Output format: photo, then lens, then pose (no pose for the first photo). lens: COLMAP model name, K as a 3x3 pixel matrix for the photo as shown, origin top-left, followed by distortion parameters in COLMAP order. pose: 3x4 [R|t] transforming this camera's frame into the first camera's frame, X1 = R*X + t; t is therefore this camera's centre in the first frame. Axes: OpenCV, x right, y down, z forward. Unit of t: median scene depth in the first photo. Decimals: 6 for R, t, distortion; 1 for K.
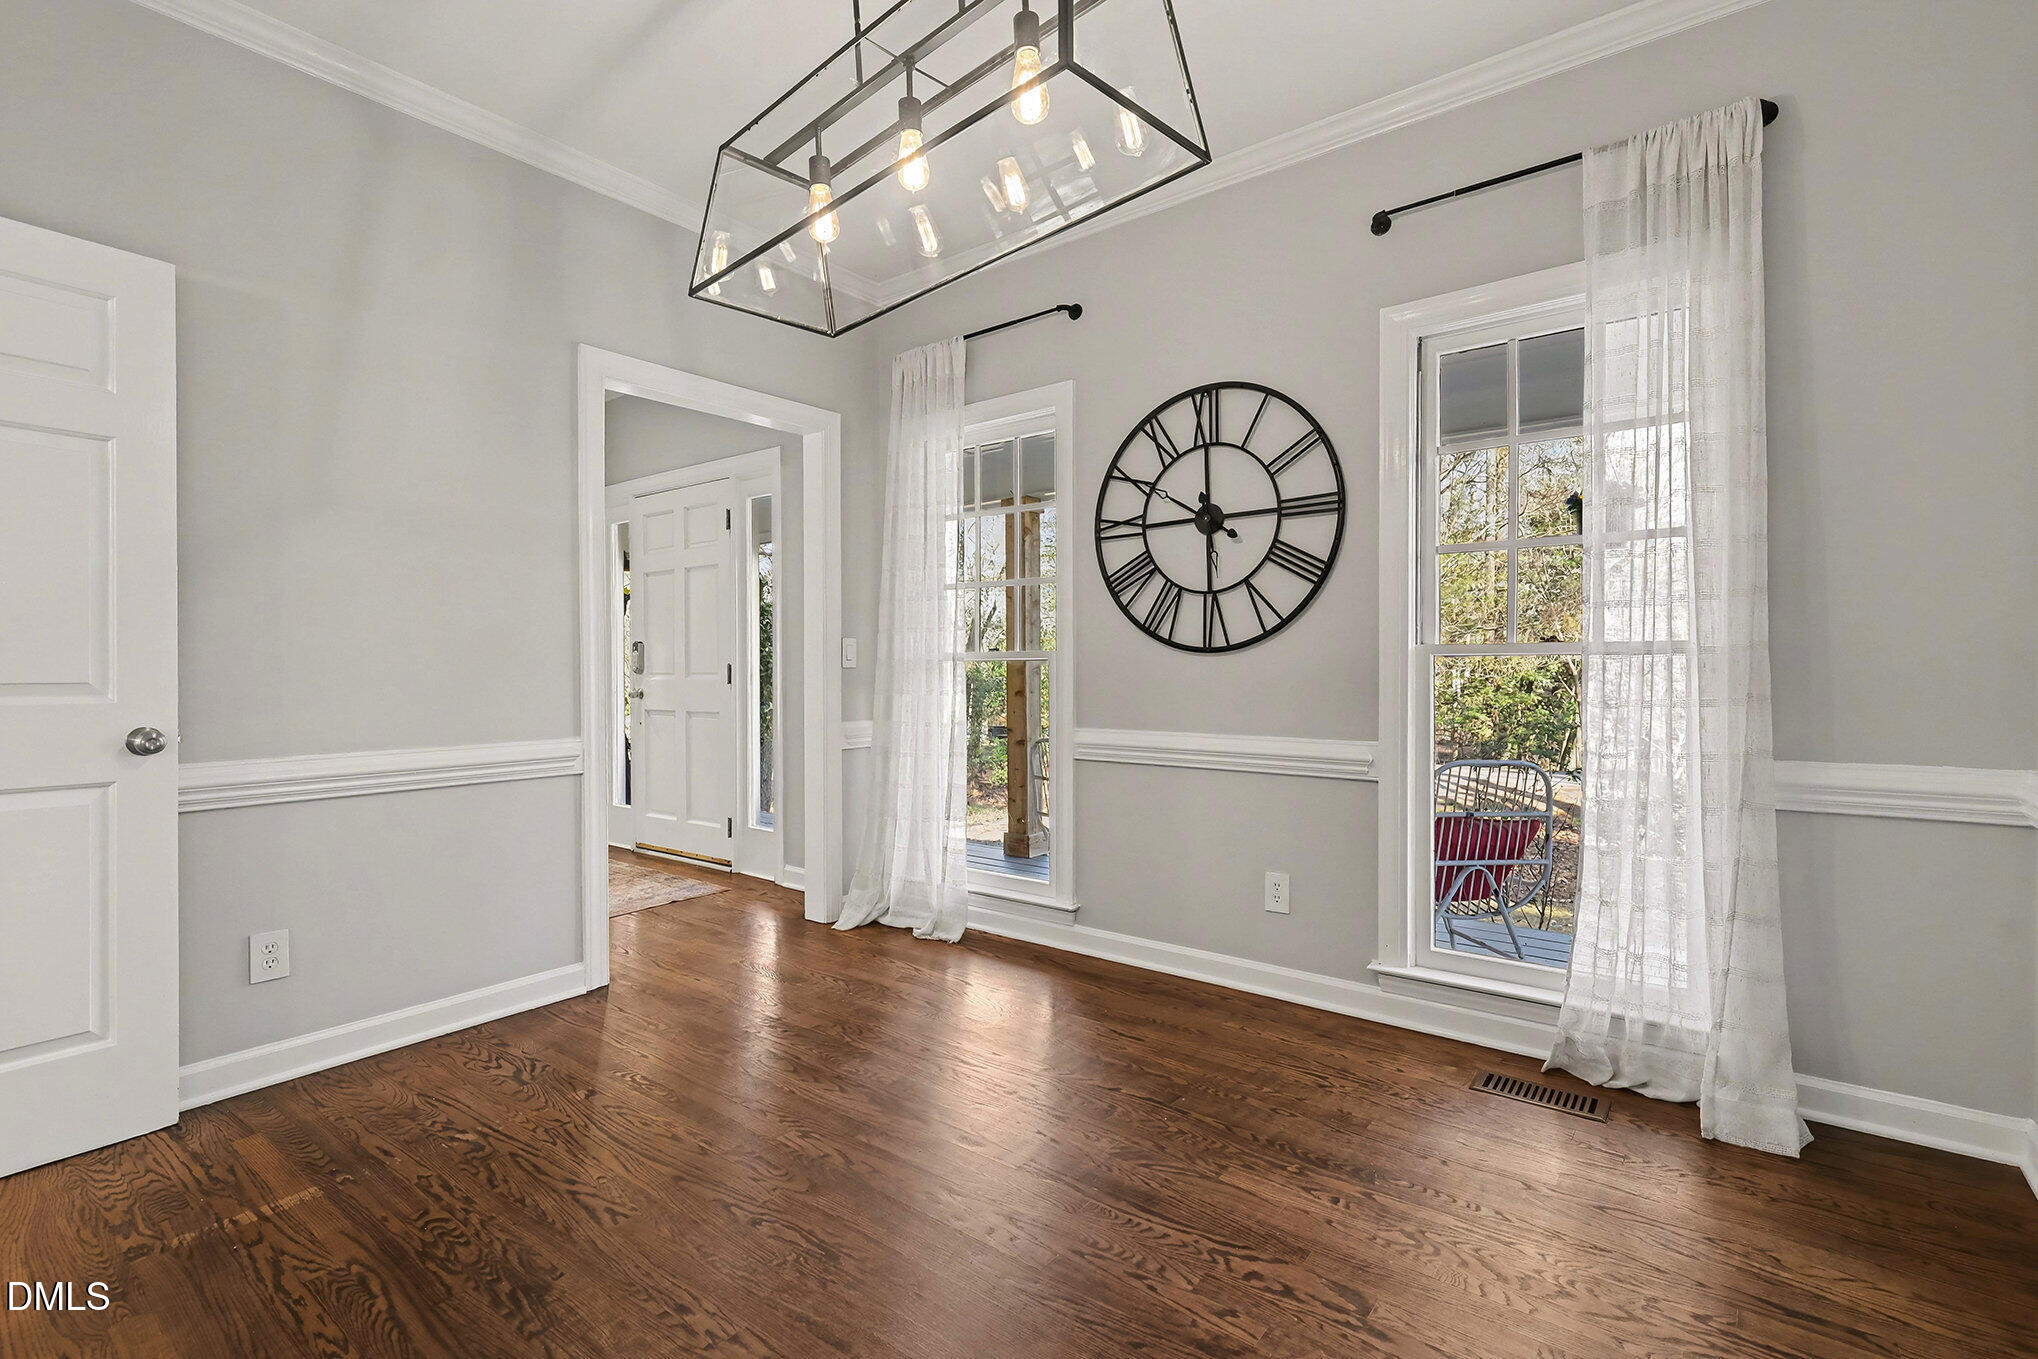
lens RADIAL K [[939.3, 0, 1025.0], [0, 939.3, 667.4], [0, 0, 1]] dist [-0.003008, -0.000585]
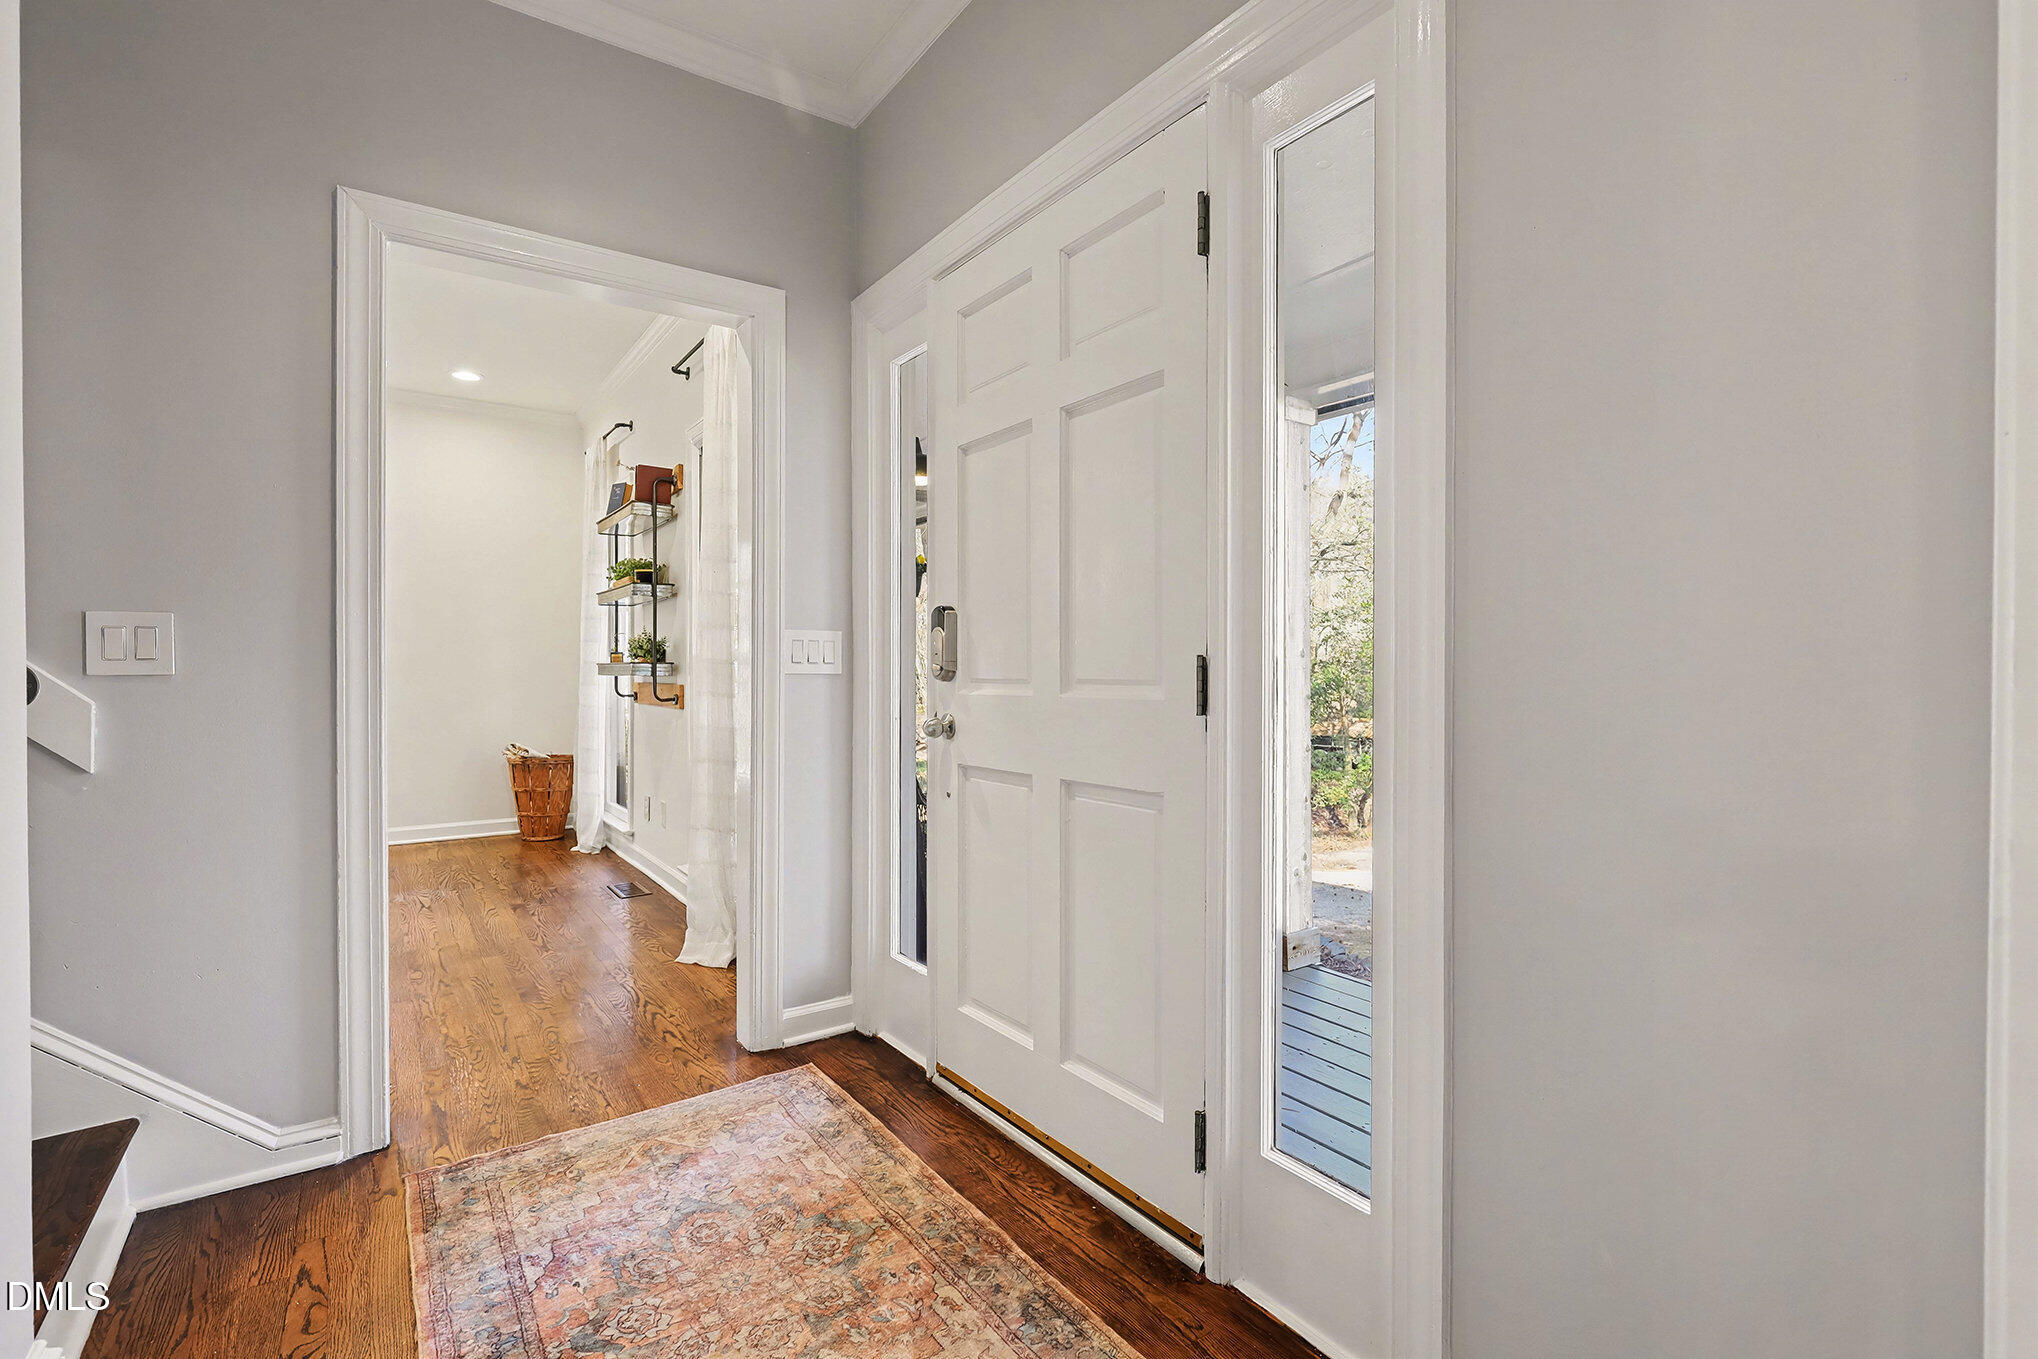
lens RADIAL K [[939.3, 0, 1025.0], [0, 939.3, 667.4], [0, 0, 1]] dist [-0.003008, -0.000585]
pose [[0.958040, 0.005113, -0.286589, -0.261814], [-0.004817, 0.999987, 0.001737, -0.000145], [0.286594, -0.000284, 0.958052, 0.618098]]
